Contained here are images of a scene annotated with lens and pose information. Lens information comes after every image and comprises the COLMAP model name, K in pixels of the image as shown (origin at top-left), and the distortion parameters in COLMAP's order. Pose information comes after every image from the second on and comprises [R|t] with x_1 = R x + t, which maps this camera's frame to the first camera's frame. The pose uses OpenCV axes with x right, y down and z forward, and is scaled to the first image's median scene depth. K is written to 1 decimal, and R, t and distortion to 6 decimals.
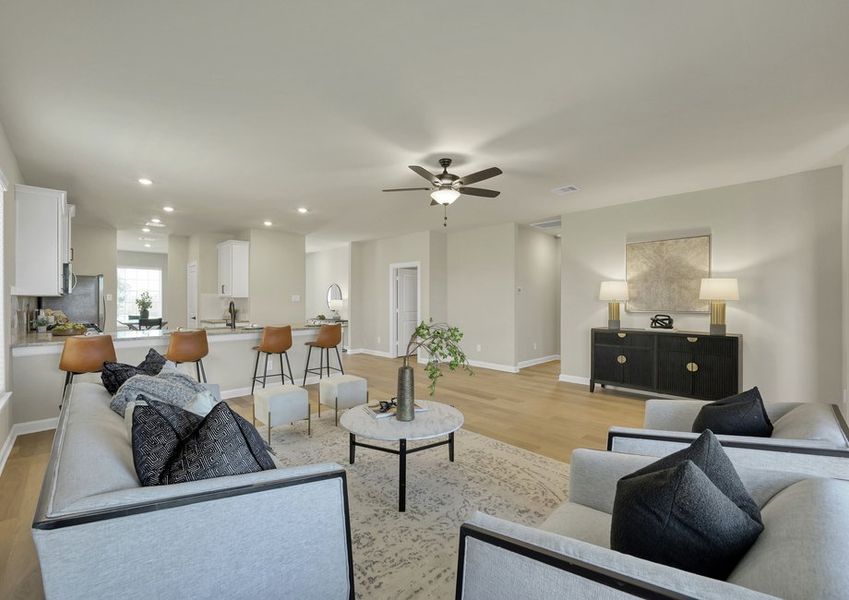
lens RADIAL K [[355.1, 0, 424.4], [0, 355.1, 300.9], [0, 0, 1]] dist [-0.000278, -0.000476]
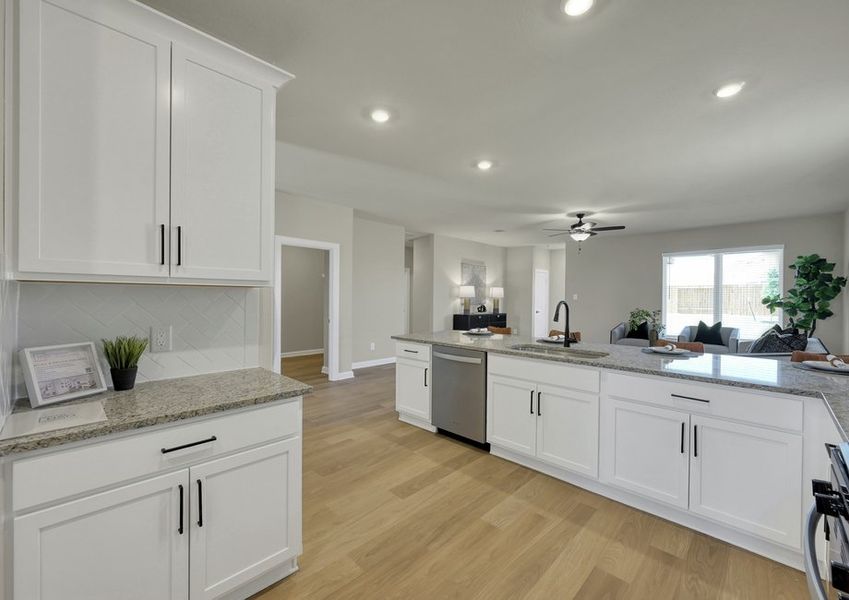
lens RADIAL K [[355.1, 0, 423.9], [0, 355.1, 298.3], [0, 0, 1]] dist [-0.000278, -0.000476]
pose [[-0.026856, -0.006320, 0.999619, -1.129614], [-0.008501, 0.999945, 0.006094, -0.005702], [-0.999603, -0.008335, -0.026908, 1.266934]]
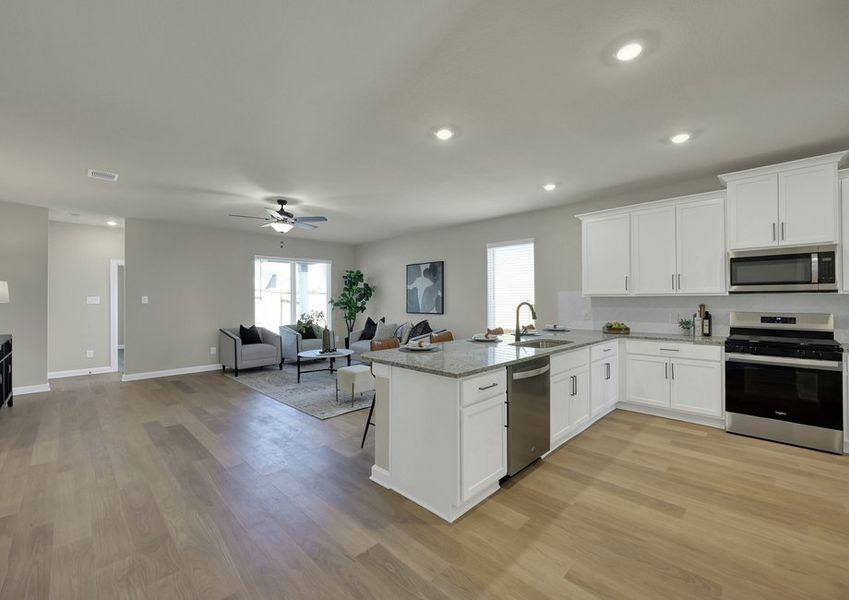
lens RADIAL K [[355.1, 0, 422.1], [0, 355.1, 298.1], [0, 0, 1]] dist [-0.000278, -0.000476]
pose [[-0.999668, 0.002138, -0.025668, -0.323291], [0.002237, 0.999990, -0.003858, -0.005731], [0.025660, -0.003914, -0.999663, 1.720594]]
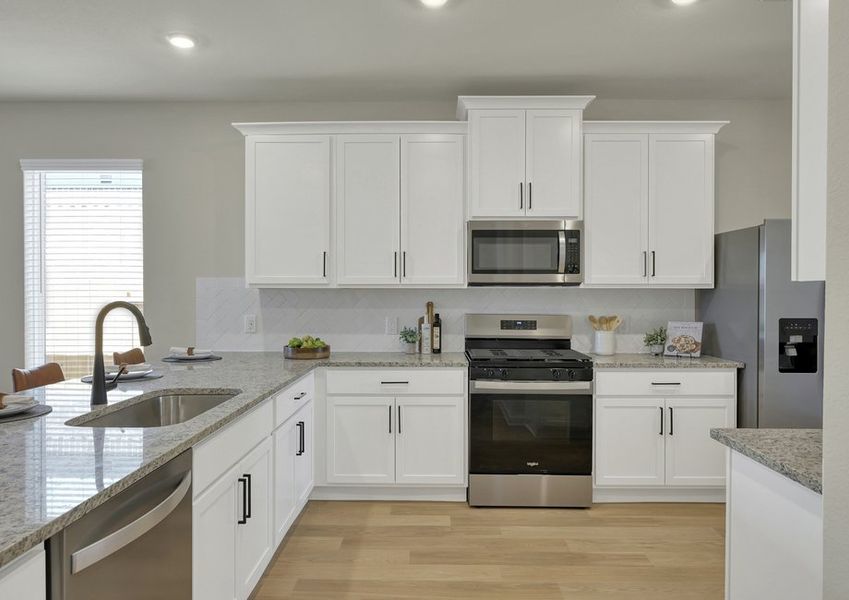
lens RADIAL K [[577.4, 0, 428.4], [0, 577.4, 297.3], [0, 0, 1]] dist [0.002424, -0.005131]
pose [[-0.699569, 0.002275, -0.714562, -0.396186], [-0.005005, 0.999955, 0.008084, -0.007216], [0.714548, 0.009232, -0.699526, 1.494228]]
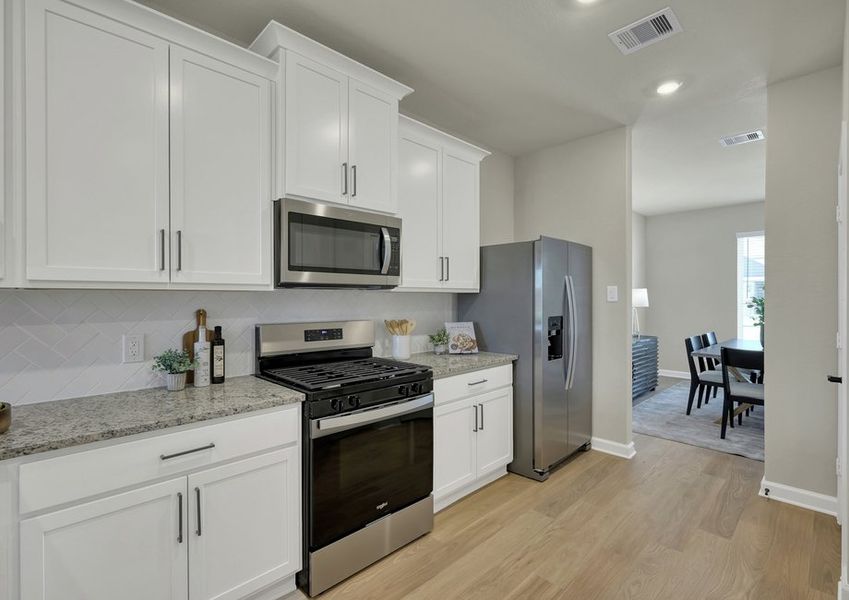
lens RADIAL K [[399.7, 0, 422.9], [0, 399.7, 299.2], [0, 0, 1]] dist [-0.001794, -0.000082]
pose [[0.007184, 0.005000, -0.999962, -0.591673], [-0.005291, 0.999974, 0.004962, -0.007289], [0.999960, 0.005255, 0.007210, 1.128467]]
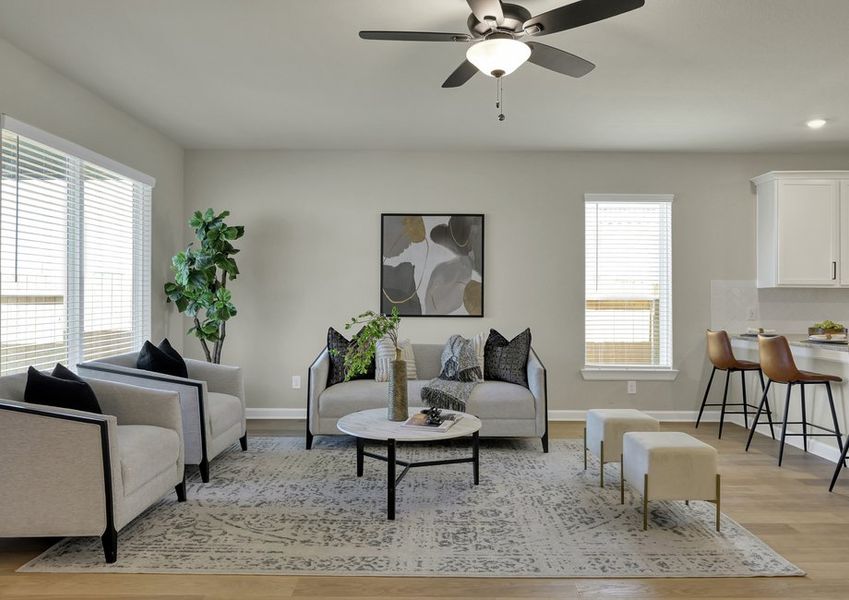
lens RADIAL K [[577.4, 0, 421.1], [0, 577.4, 300.0], [0, 0, 1]] dist [0.002424, -0.005131]
pose [[-0.686804, -0.002449, -0.726839, 0.497945], [-0.007916, 0.999960, 0.004111, 0.013019], [0.726800, 0.008577, -0.686796, 1.030594]]
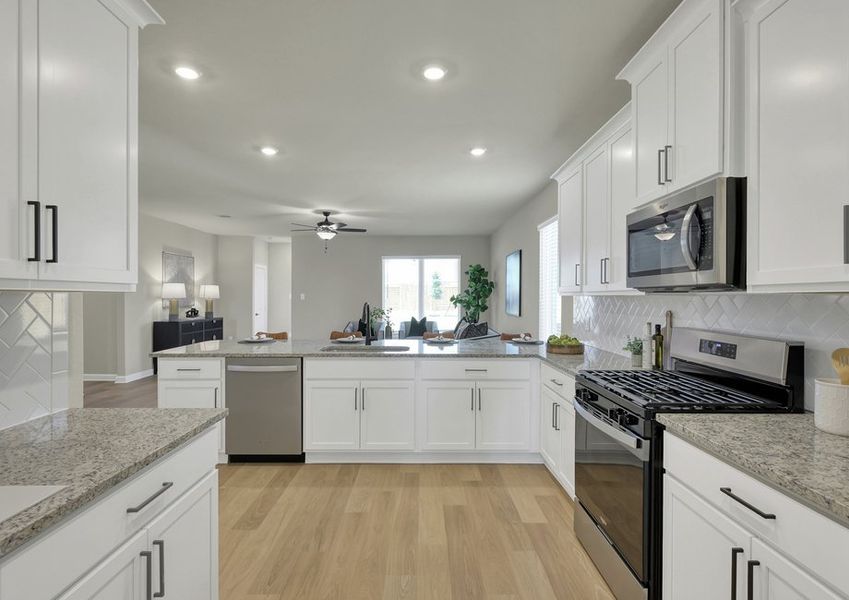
lens RADIAL K [[427.6, 0, 424.2], [0, 427.6, 299.4], [0, 0, 1]] dist [0.006500, 0.001135]
pose [[-0.722711, -0.006763, 0.691117, -1.150175], [-0.001934, 0.999968, 0.007764, -0.011548], [-0.691148, 0.004275, -0.722701, 1.502904]]
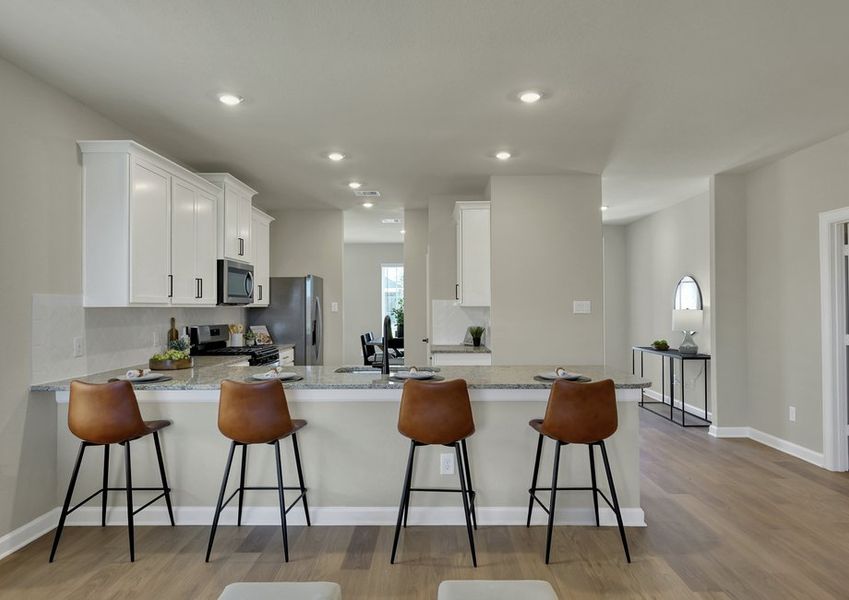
lens RADIAL K [[559.7, 0, 426.4], [0, 559.7, 295.3], [0, 0, 1]] dist [0.007852, 0.003189]
pose [[0.714185, -0.018604, -0.699710, 0.033837], [0.002229, 0.999702, -0.024305, -0.008884], [0.699953, 0.015799, 0.714014, 0.500974]]
